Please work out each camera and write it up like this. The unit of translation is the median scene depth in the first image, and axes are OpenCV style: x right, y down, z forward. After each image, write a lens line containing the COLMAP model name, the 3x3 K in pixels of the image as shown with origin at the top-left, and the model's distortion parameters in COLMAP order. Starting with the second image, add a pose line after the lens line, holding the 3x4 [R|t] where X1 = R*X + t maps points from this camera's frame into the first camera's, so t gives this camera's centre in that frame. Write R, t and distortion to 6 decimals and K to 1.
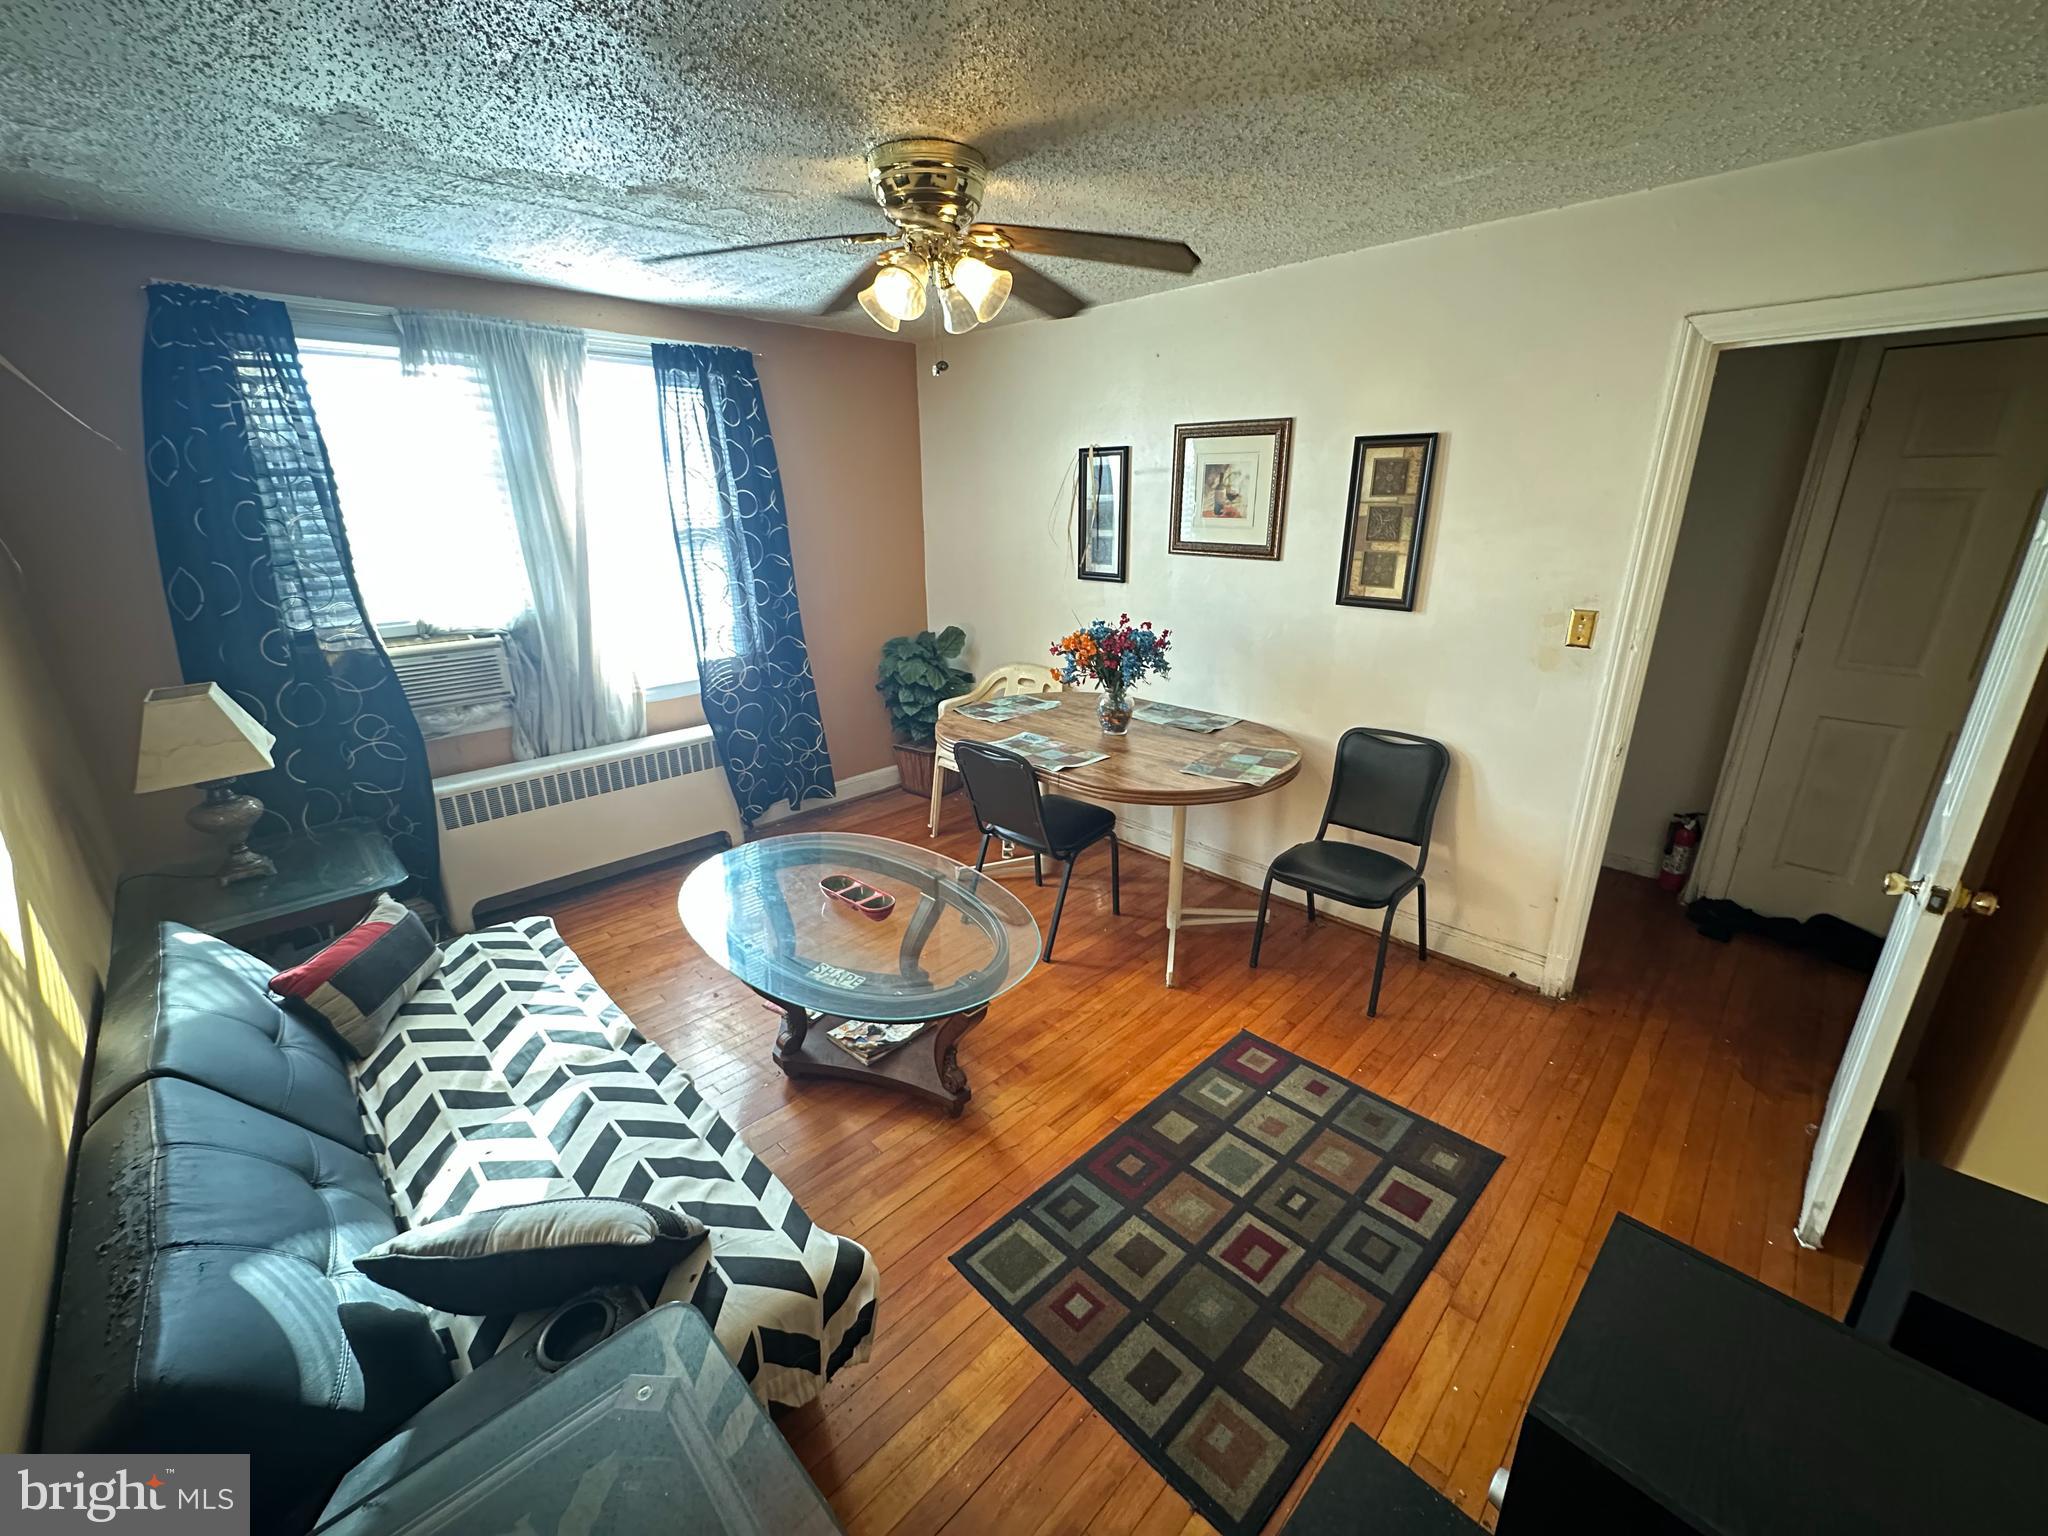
lens RADIAL K [[817.7, 0, 1026.0], [0, 817.7, 774.6], [0, 0, 1]] dist [-0.002731, -0.000413]
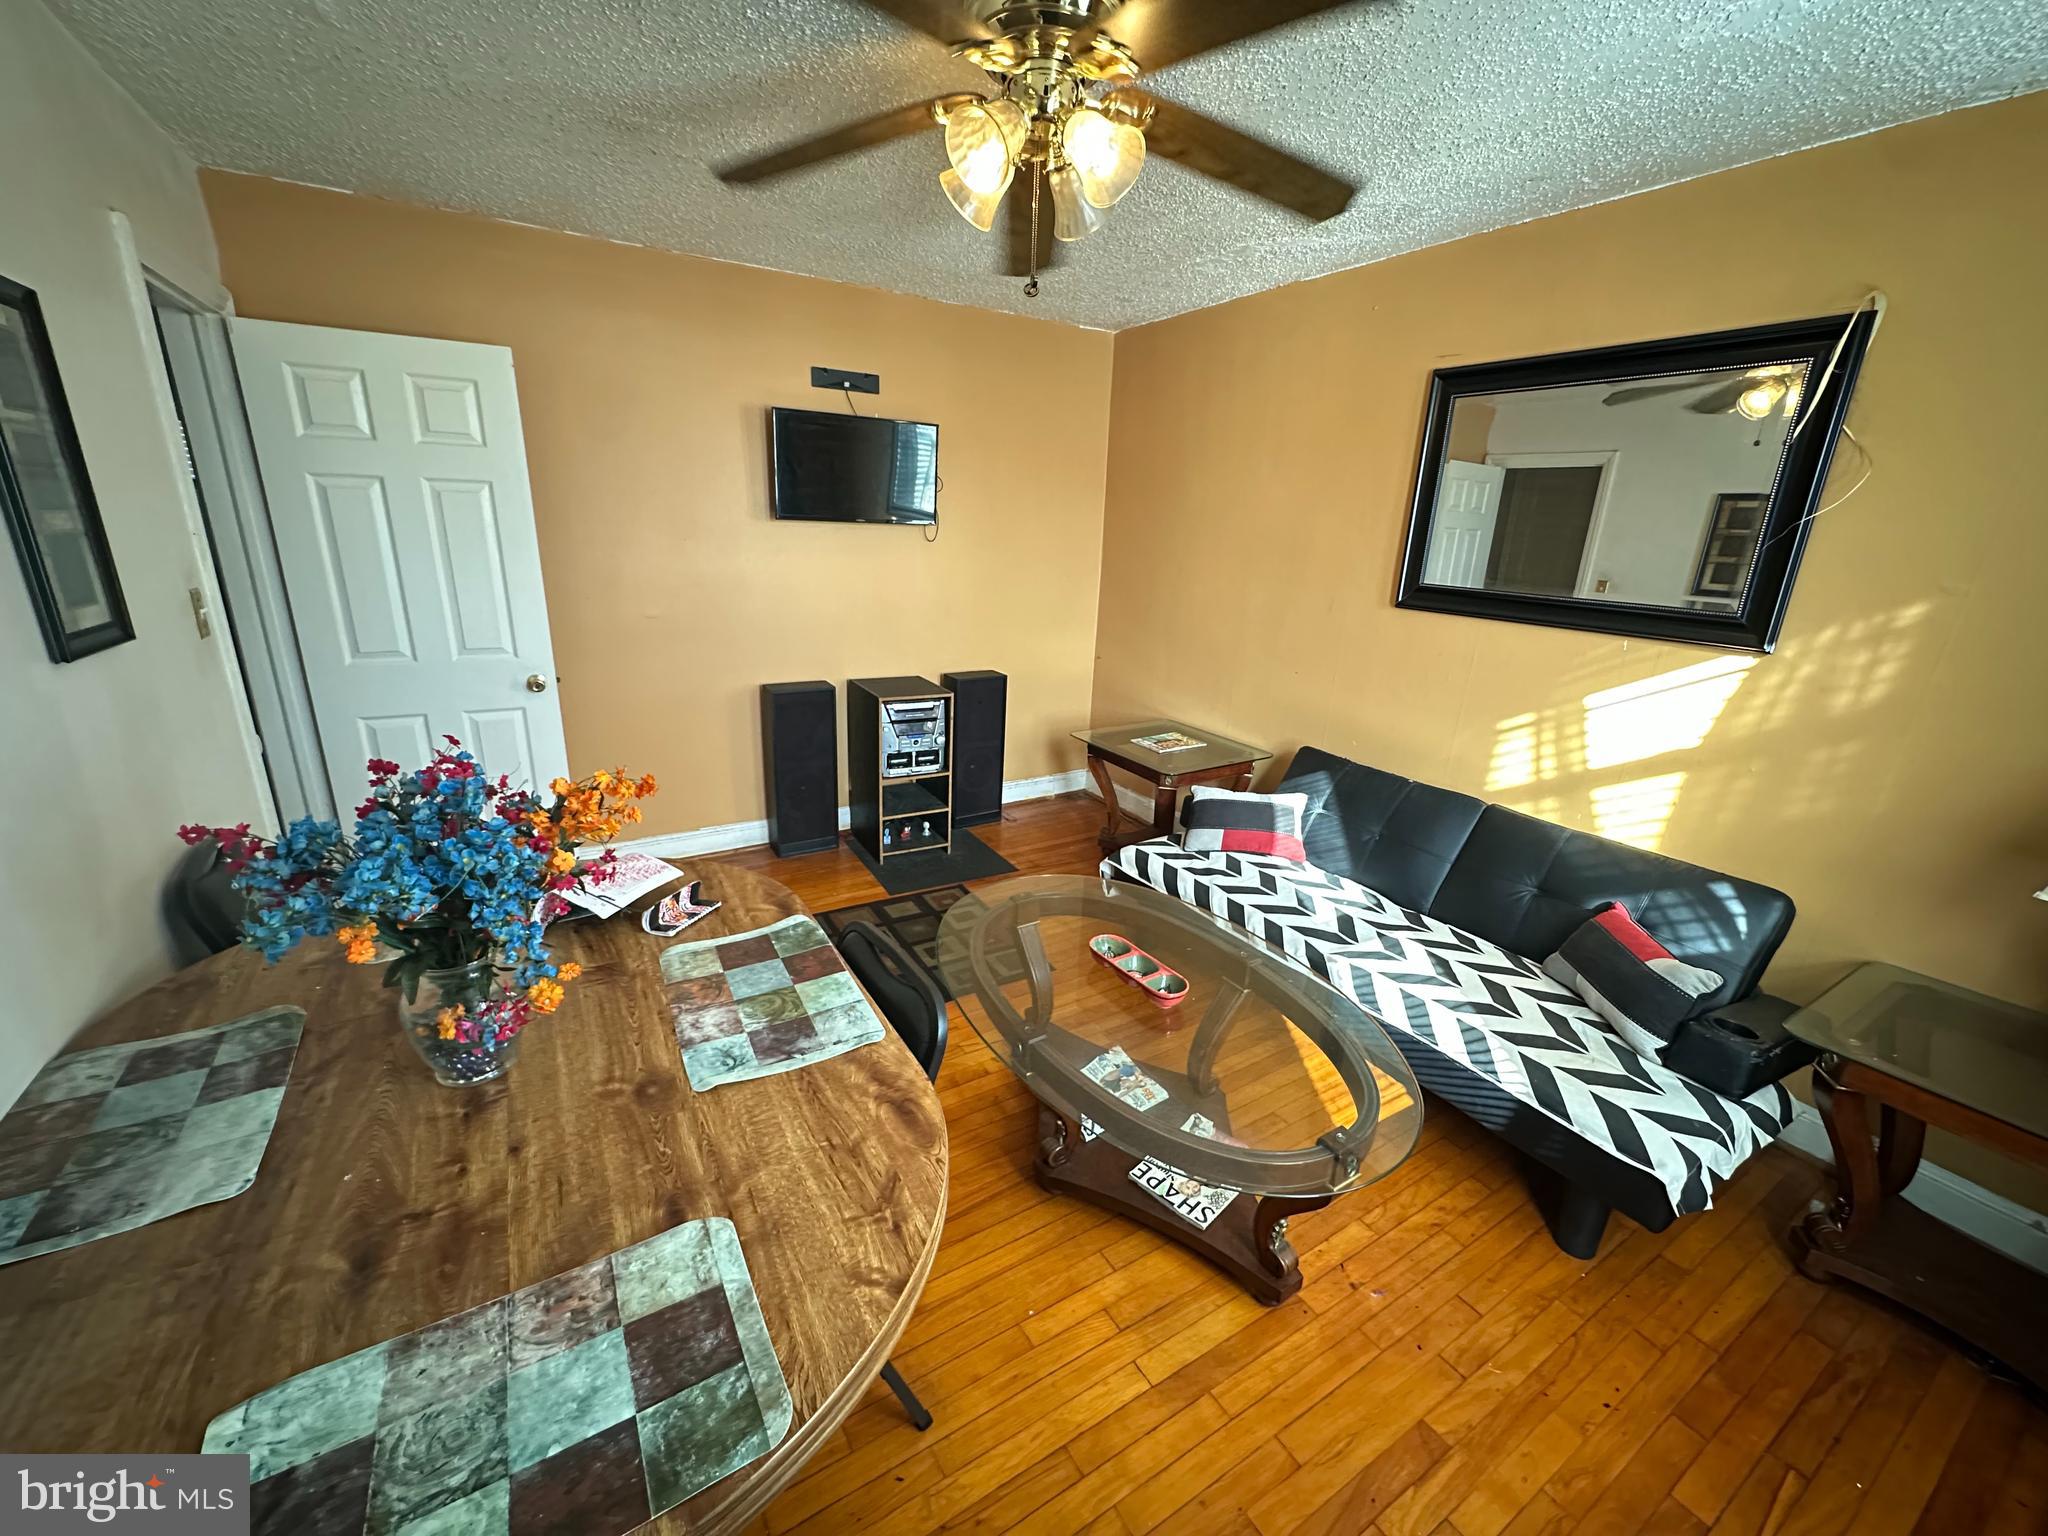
lens RADIAL K [[817.7, 0, 1029.9], [0, 817.7, 773.3], [0, 0, 1]] dist [-0.002731, -0.000413]
pose [[-0.972949, -0.095952, 0.210150, -0.300679], [0.043849, 0.816428, 0.575780, -0.558593], [-0.226819, 0.569420, -0.790135, 1.836921]]
